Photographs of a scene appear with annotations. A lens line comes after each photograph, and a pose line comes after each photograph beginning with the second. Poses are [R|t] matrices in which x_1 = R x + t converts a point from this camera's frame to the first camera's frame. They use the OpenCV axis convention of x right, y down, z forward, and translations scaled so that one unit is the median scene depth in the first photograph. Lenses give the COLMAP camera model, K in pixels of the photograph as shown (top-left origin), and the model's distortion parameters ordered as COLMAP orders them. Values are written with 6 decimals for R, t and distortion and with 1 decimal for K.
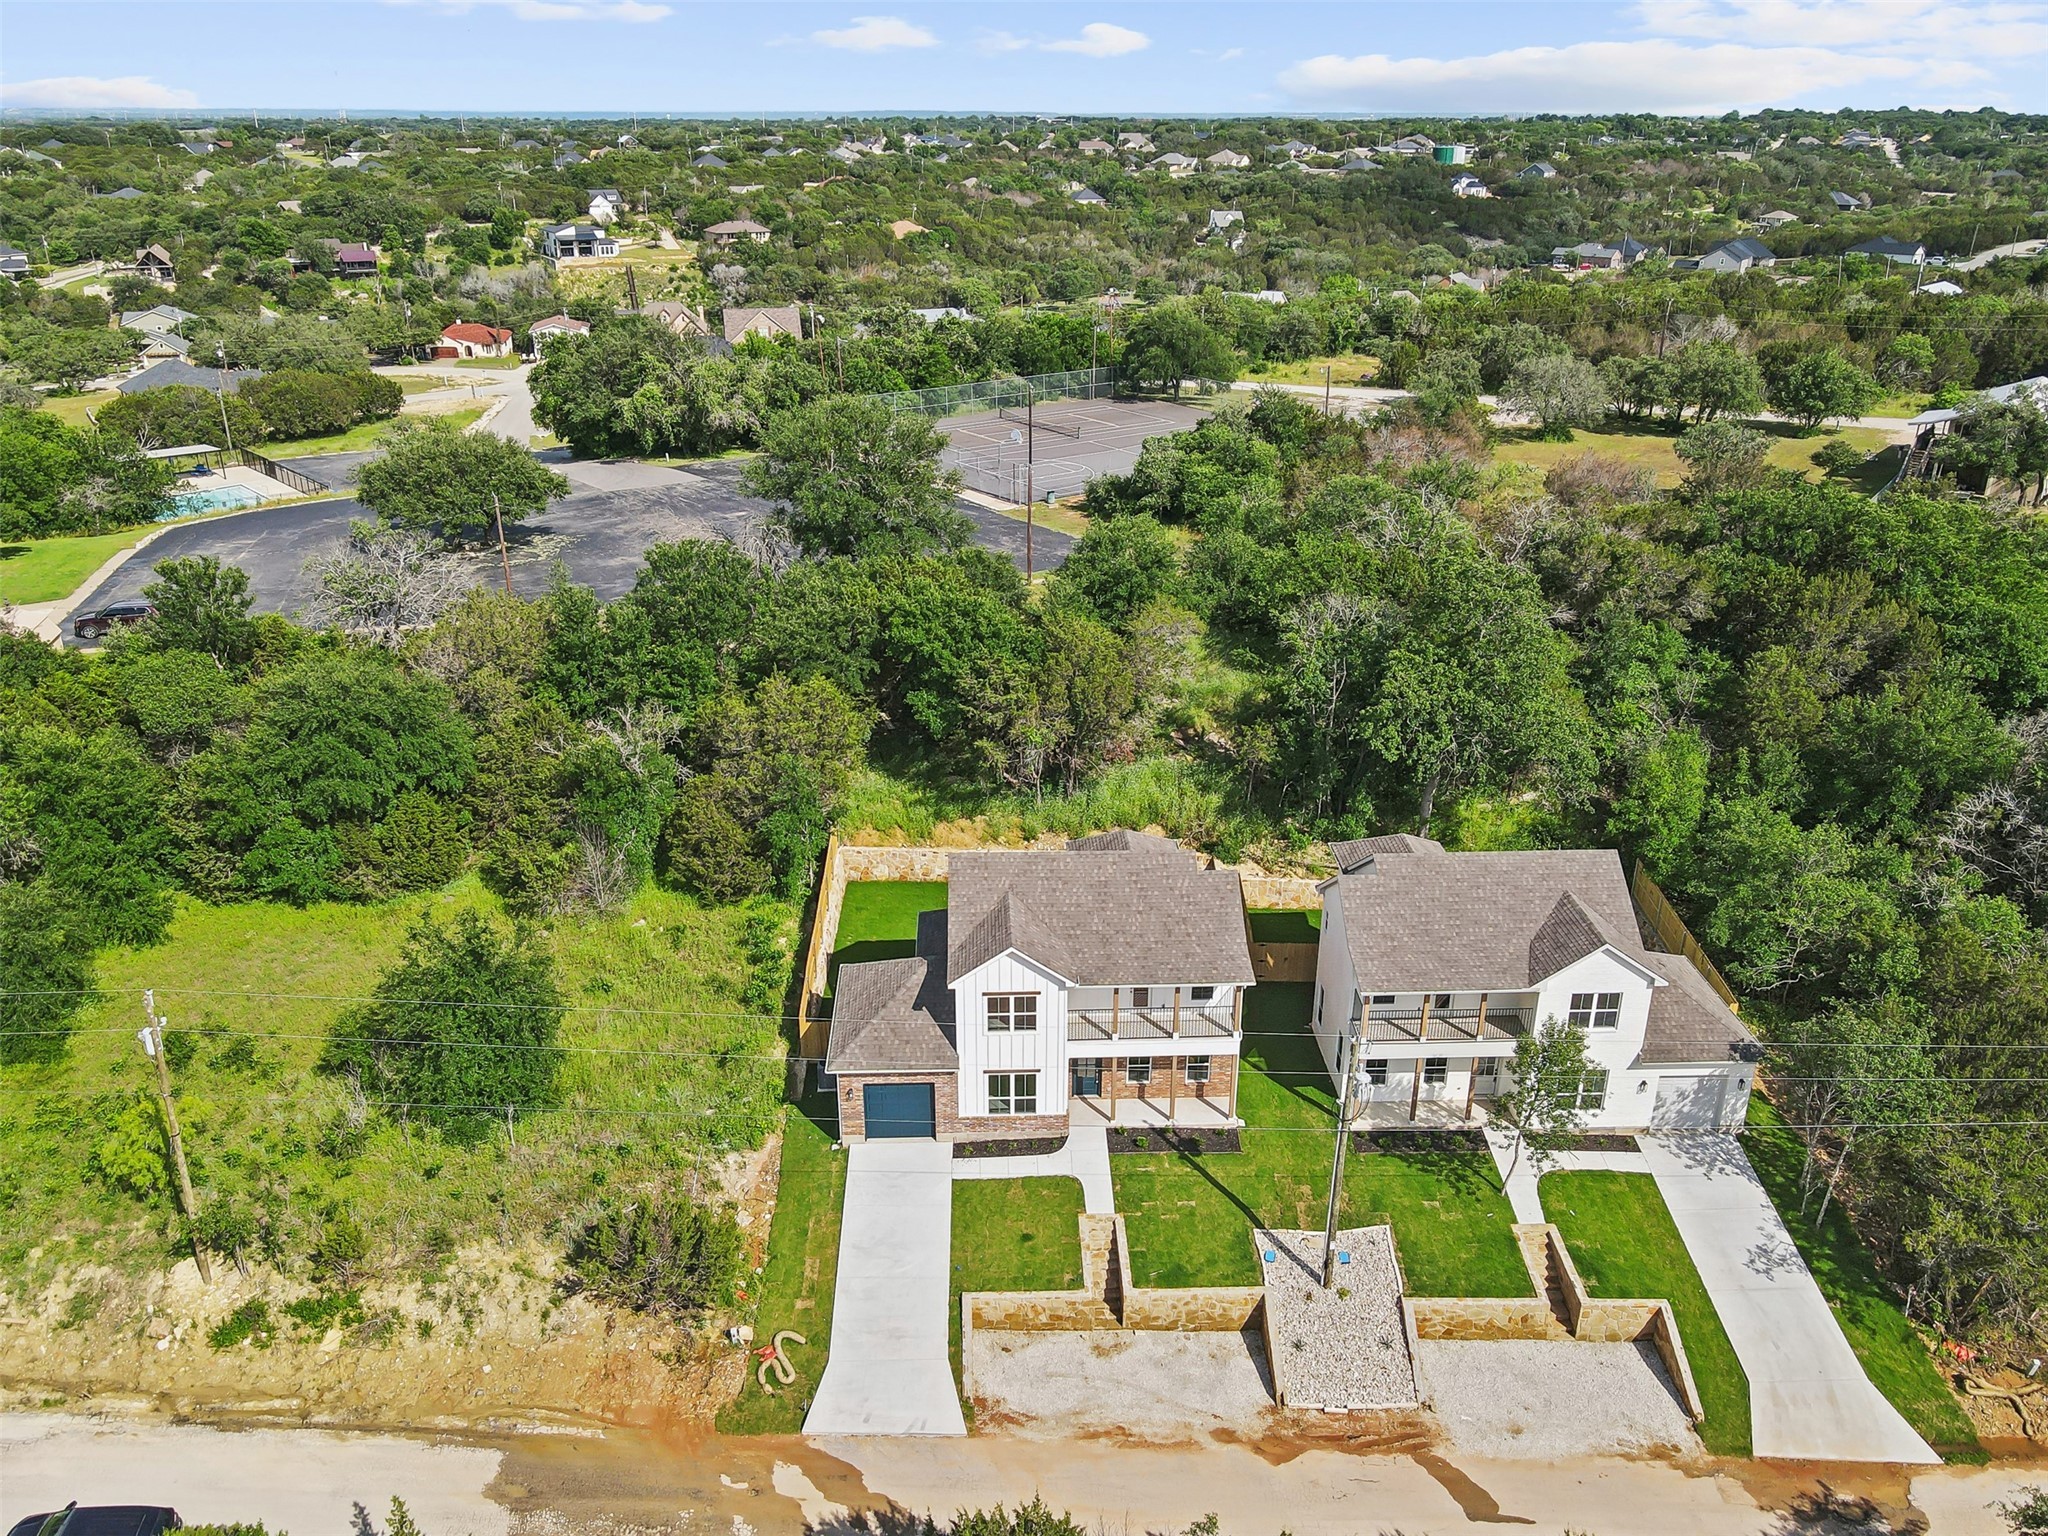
lens RADIAL K [[1627.1, 0, 1024.0], [0, 1627.1, 768.0], [0, 0, 1]] dist [0.027969, -0.006687]
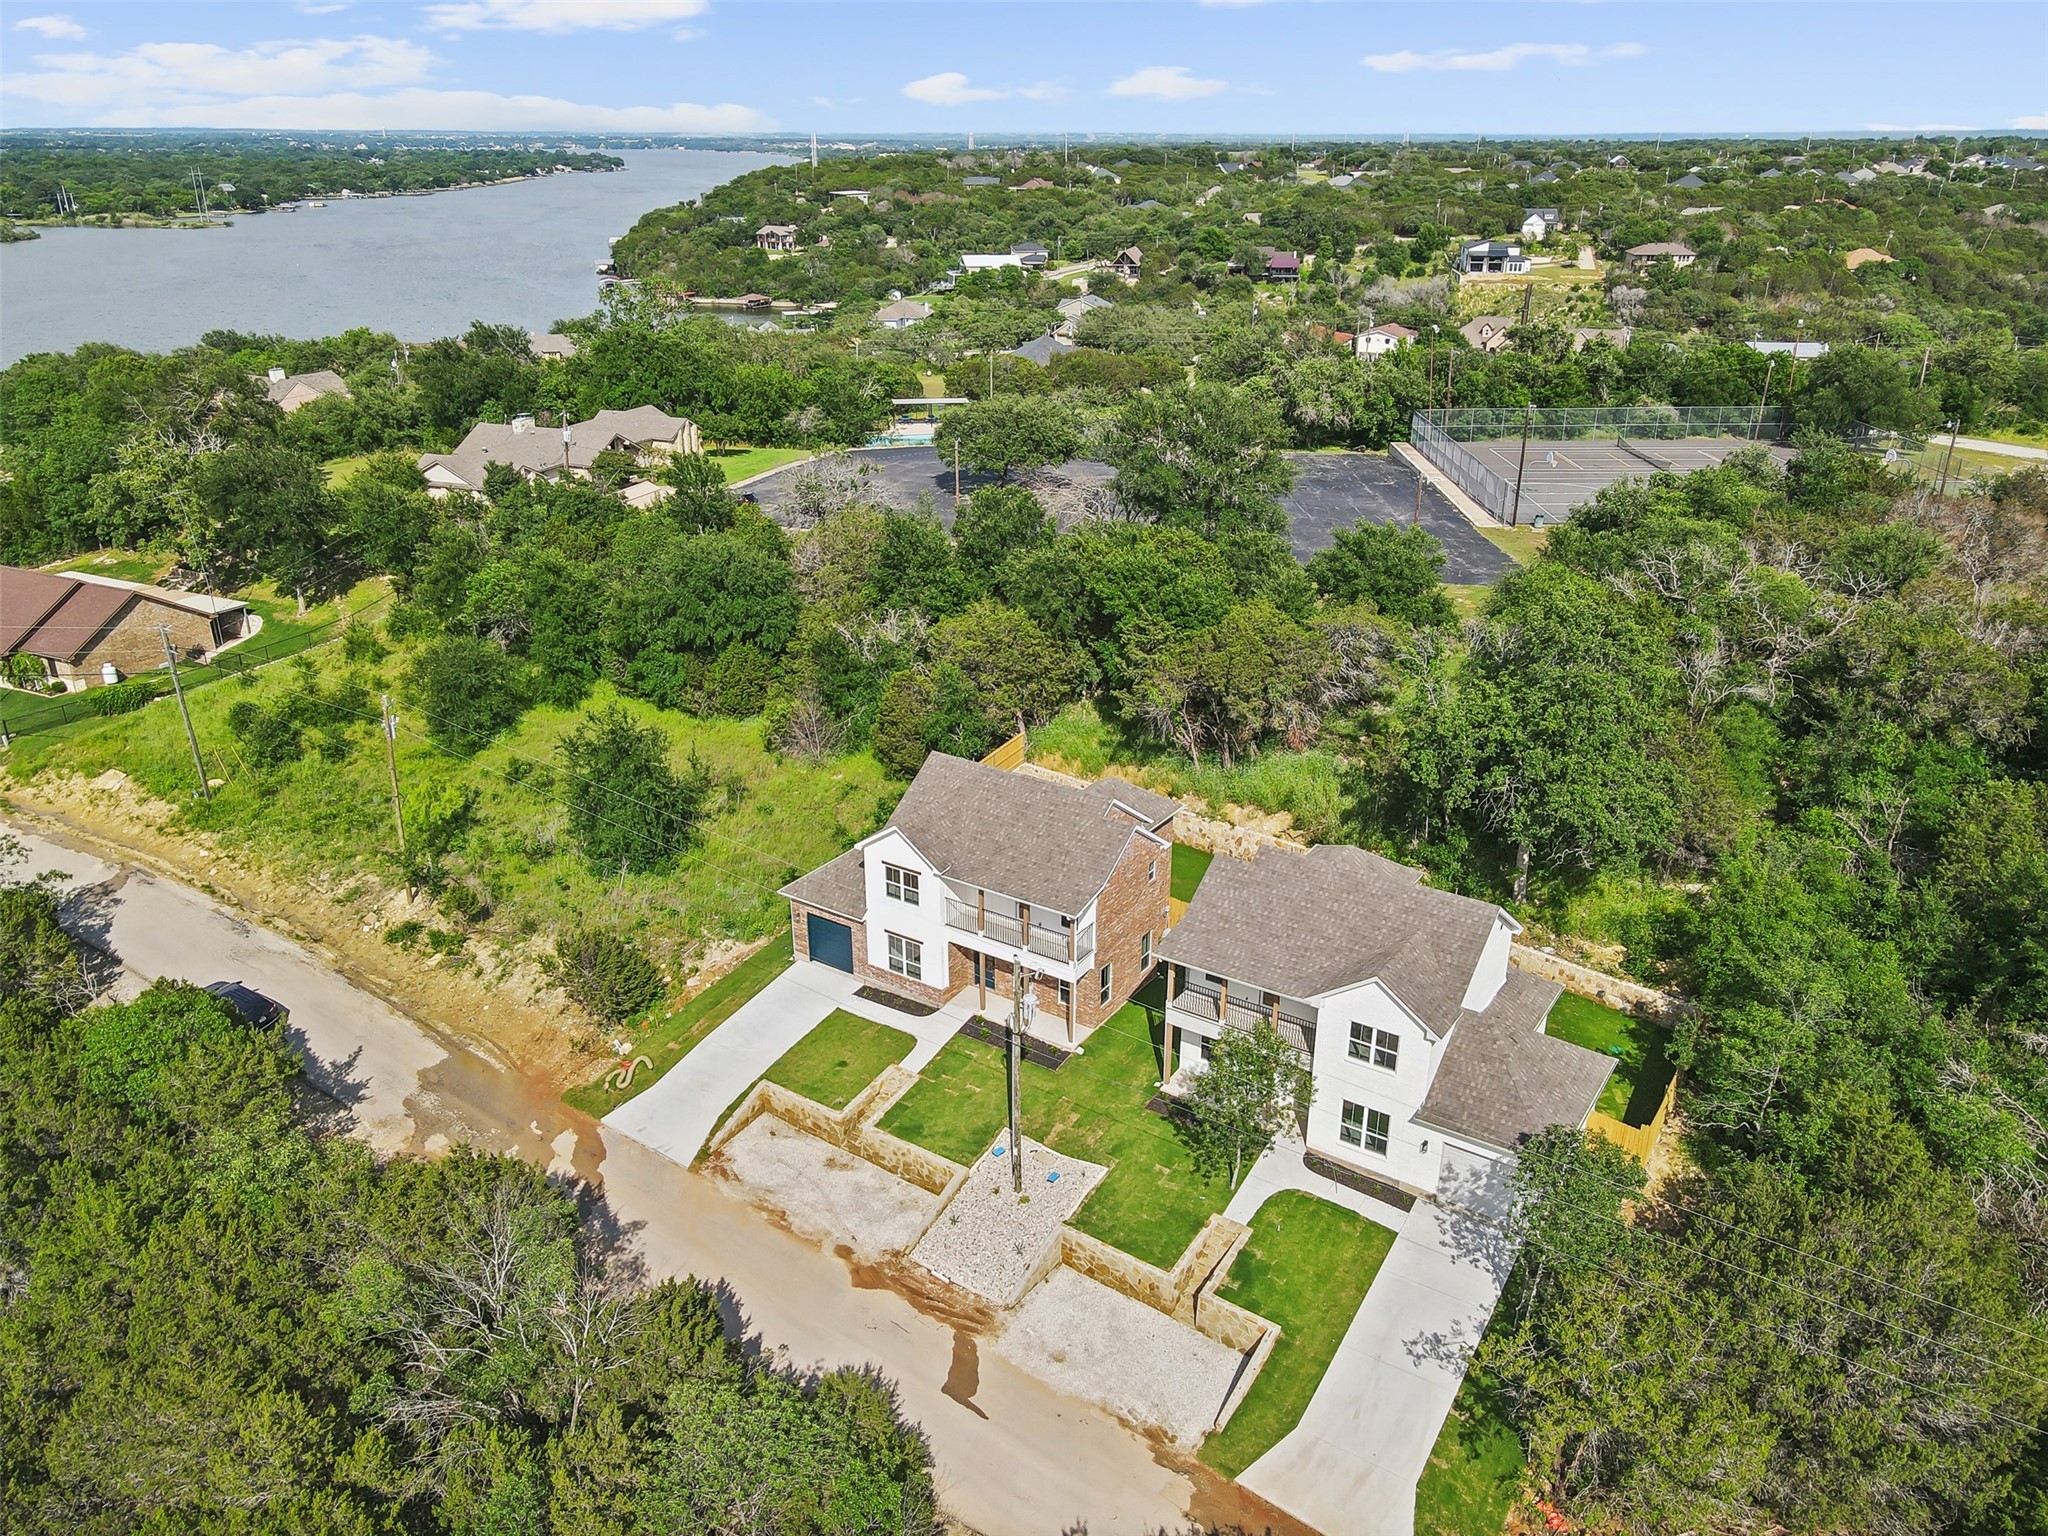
lens RADIAL K [[1627.1, 0, 1024.0], [0, 1627.1, 768.0], [0, 0, 1]] dist [0.027969, -0.006687]
pose [[0.792637, 0.221946, -0.567862, 0.673435], [-0.229163, 0.971546, 0.059852, -0.020777], [0.564988, 0.082693, 0.820945, 0.075834]]
